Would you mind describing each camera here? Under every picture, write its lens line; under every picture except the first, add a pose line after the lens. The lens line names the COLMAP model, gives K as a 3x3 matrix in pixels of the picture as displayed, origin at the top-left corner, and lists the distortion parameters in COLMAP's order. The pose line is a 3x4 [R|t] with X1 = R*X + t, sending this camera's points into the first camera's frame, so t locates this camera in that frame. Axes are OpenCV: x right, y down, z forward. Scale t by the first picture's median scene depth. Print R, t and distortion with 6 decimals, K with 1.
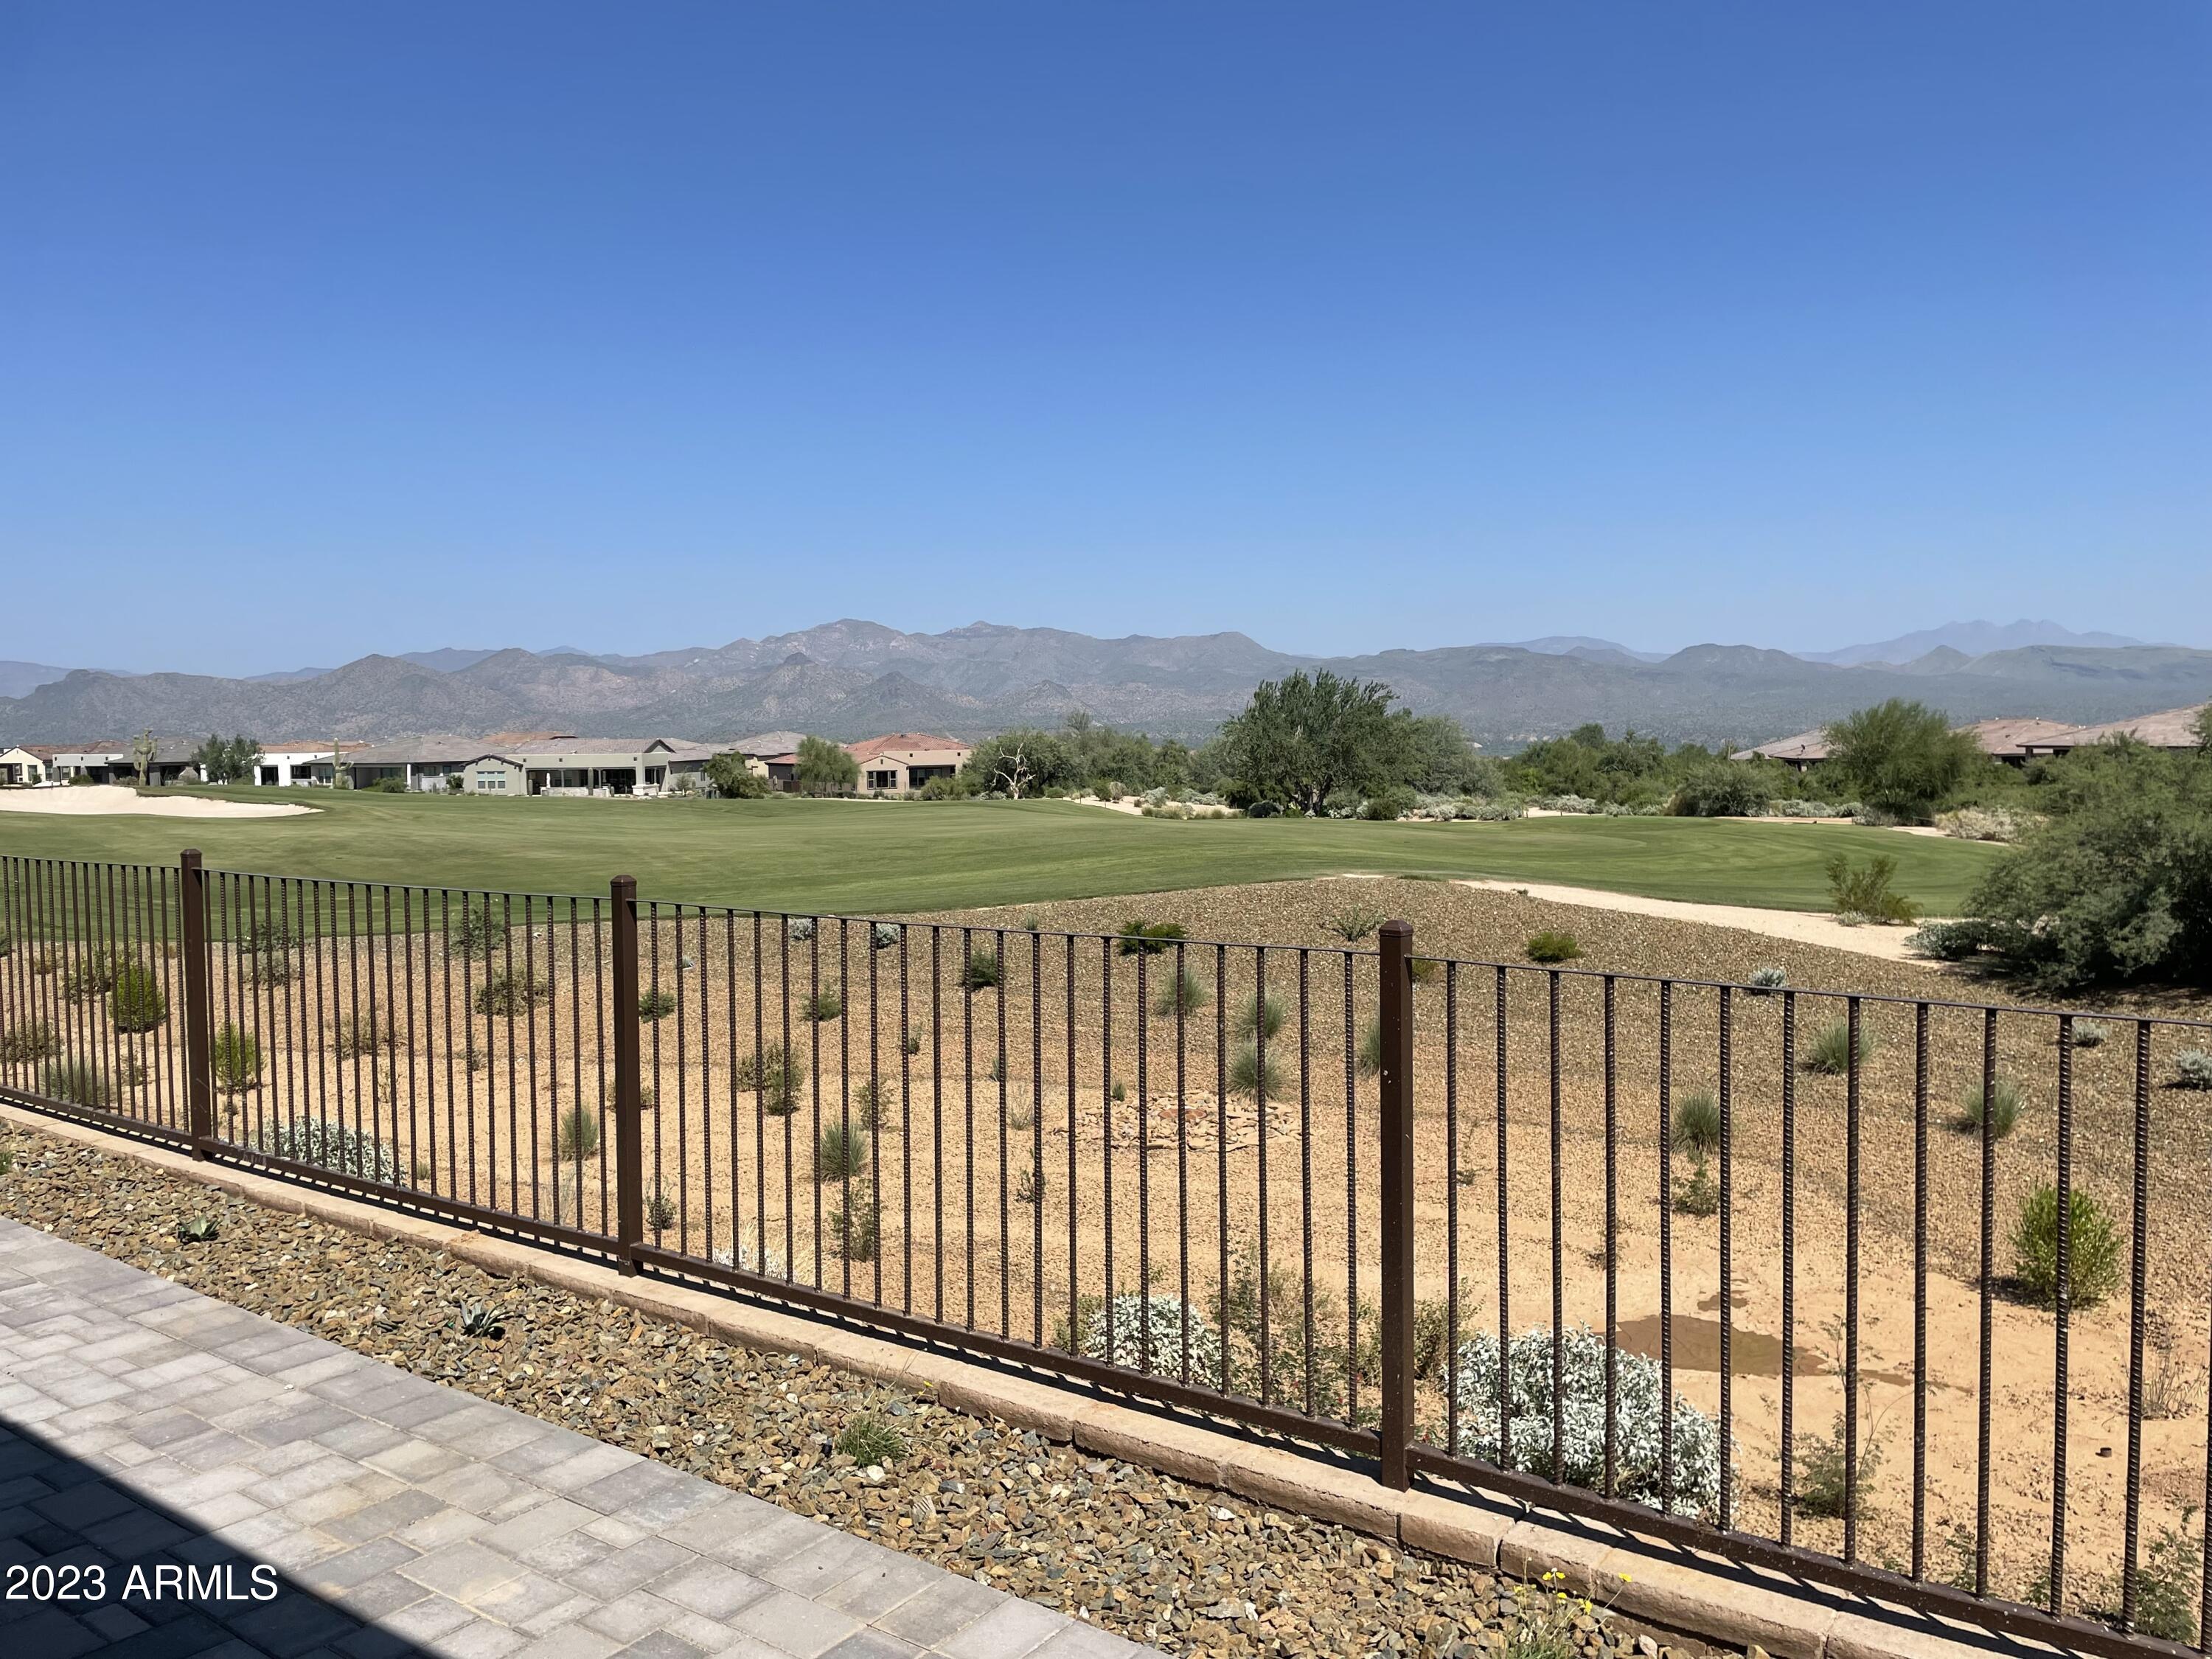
lens RADIAL K [[1674.2, 0, 1106.8], [0, 1674.2, 841.7], [0, 0, 1]] dist [0.070069, -0.073517]
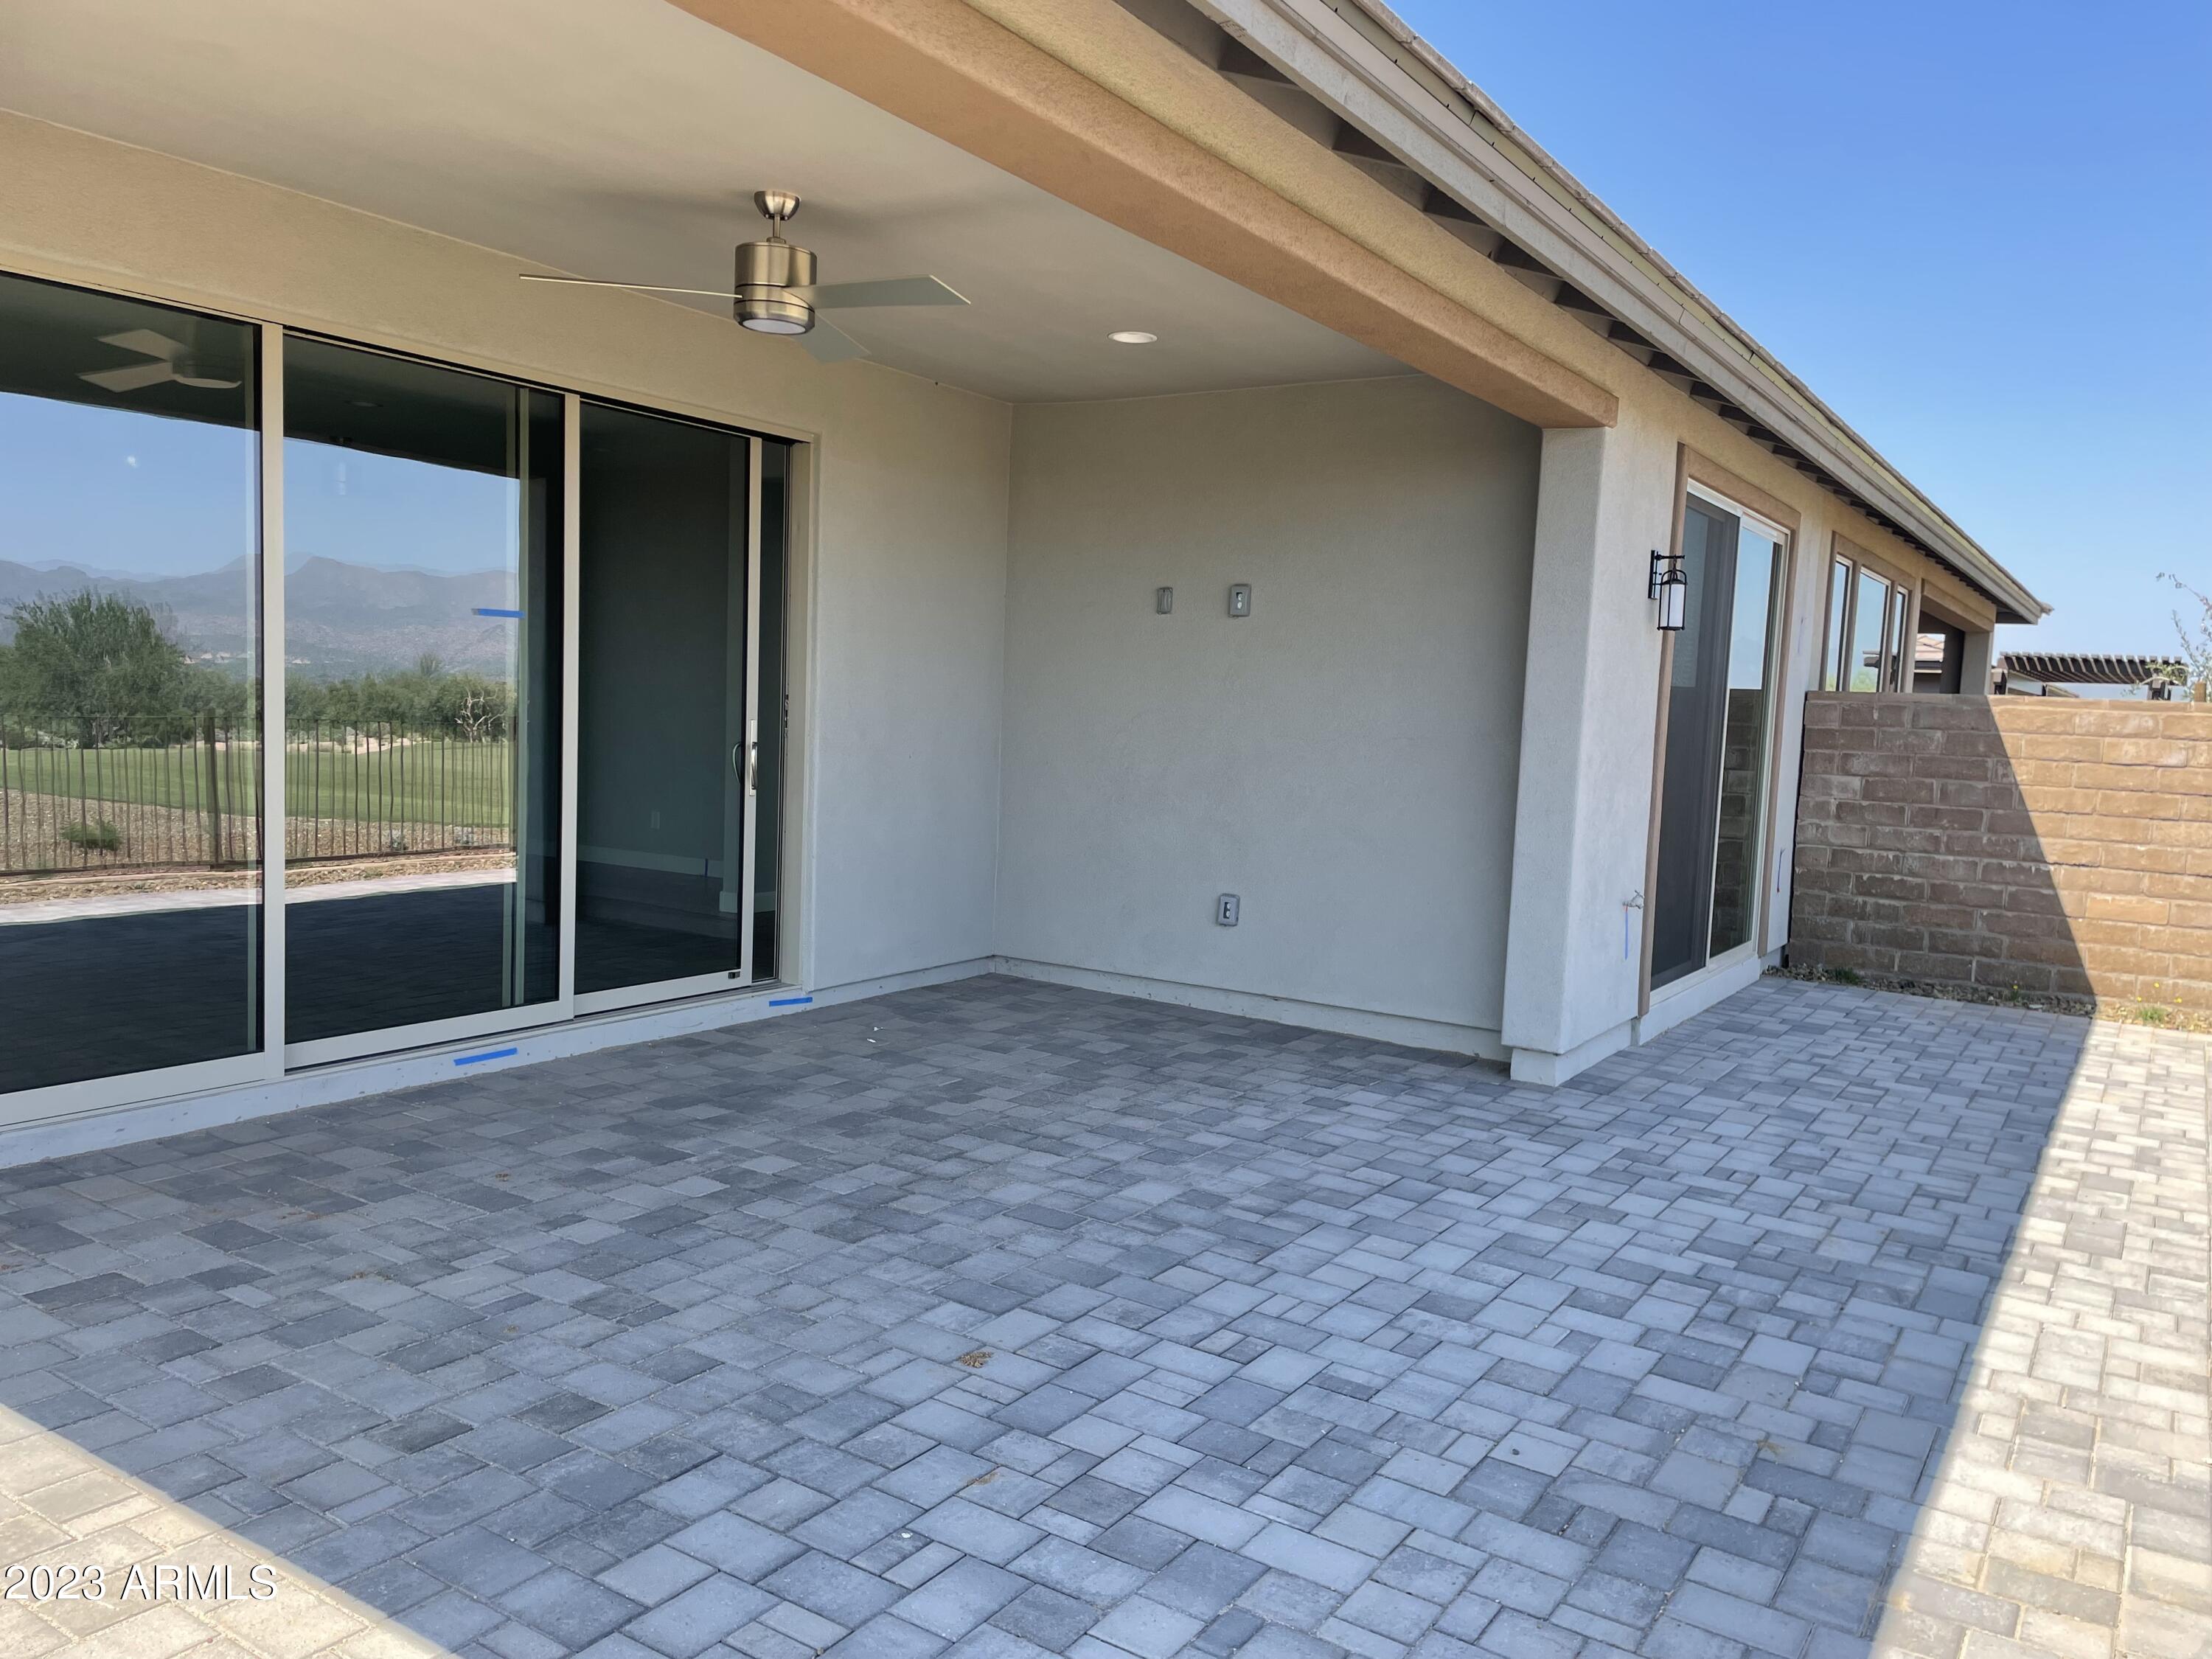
lens RADIAL K [[1674.2, 0, 1110.9], [0, 1674.2, 830.5], [0, 0, 1]] dist [0.070069, -0.073517]
pose [[0.060351, 0.098230, -0.993332, 0.015636], [-0.113764, 0.989338, 0.090923, -0.000687], [0.991673, 0.107518, 0.070883, 0.017102]]
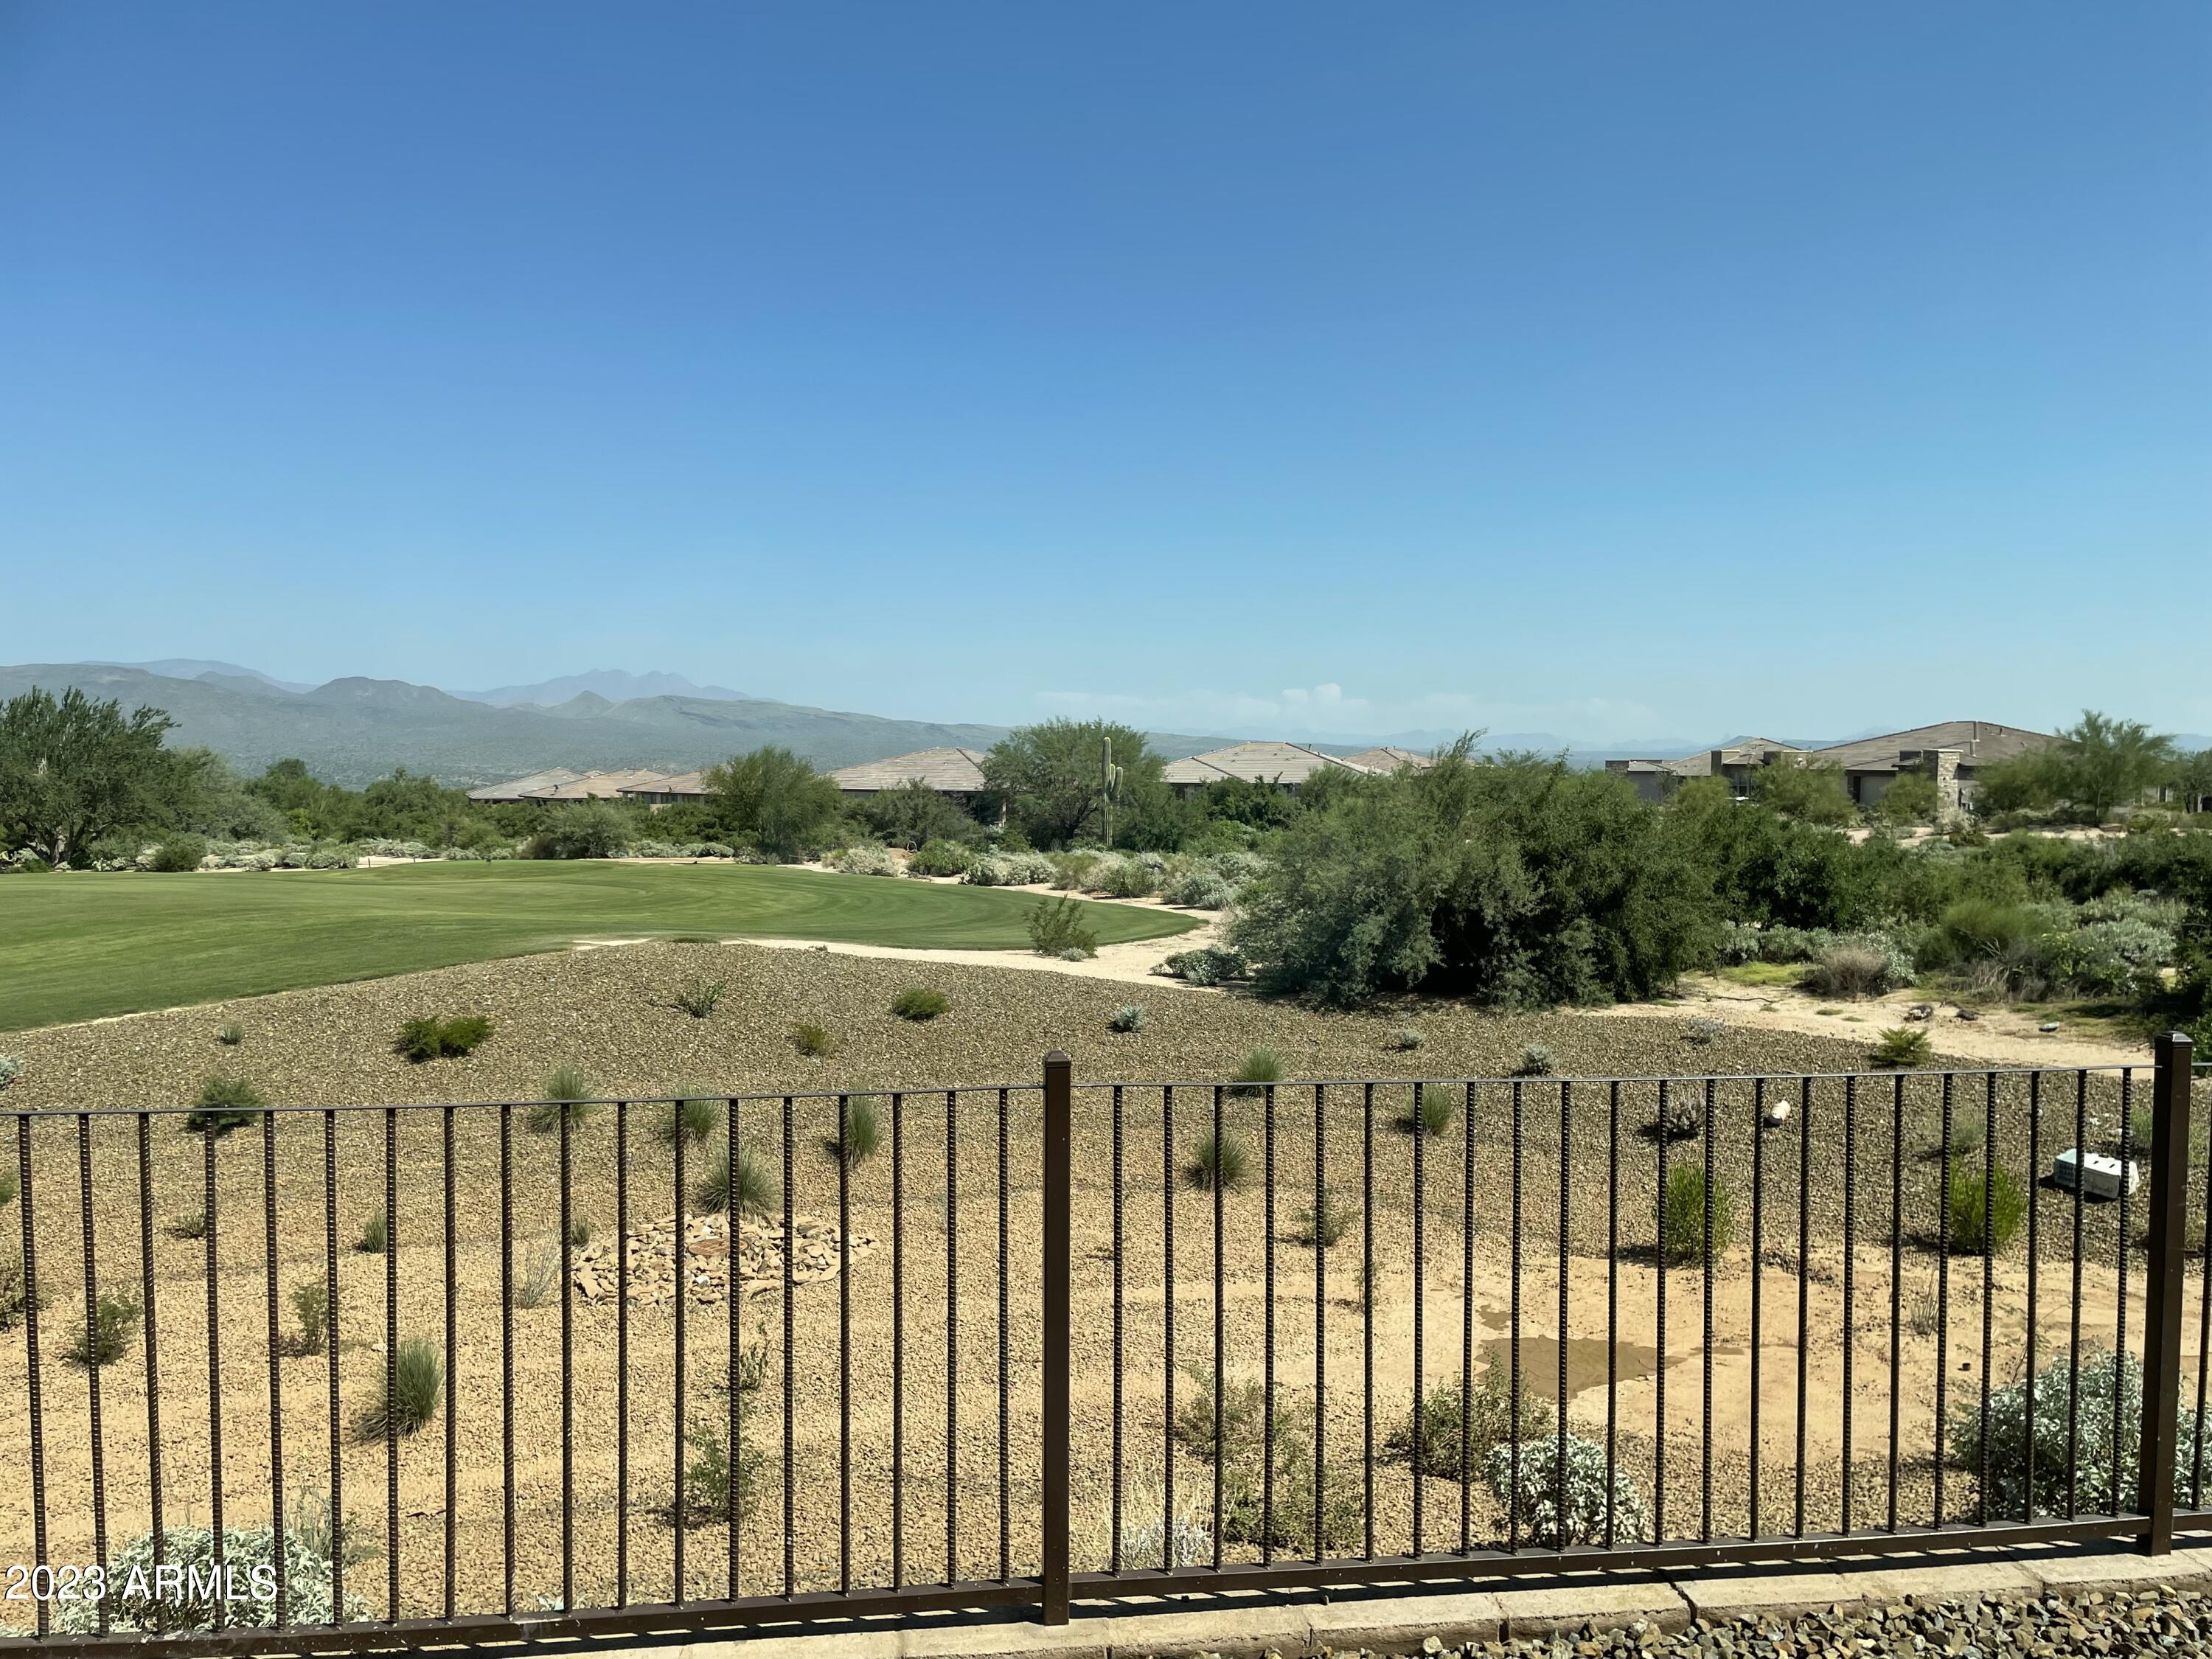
lens RADIAL K [[1674.2, 0, 1146.1], [0, 1674.2, 848.0], [0, 0, 1]] dist [0.070069, -0.073517]
pose [[0.715586, -0.018946, 0.698267, -0.088784], [0.031903, 0.999475, -0.005575, -0.005011], [-0.697795, 0.026267, 0.715815, 0.061271]]
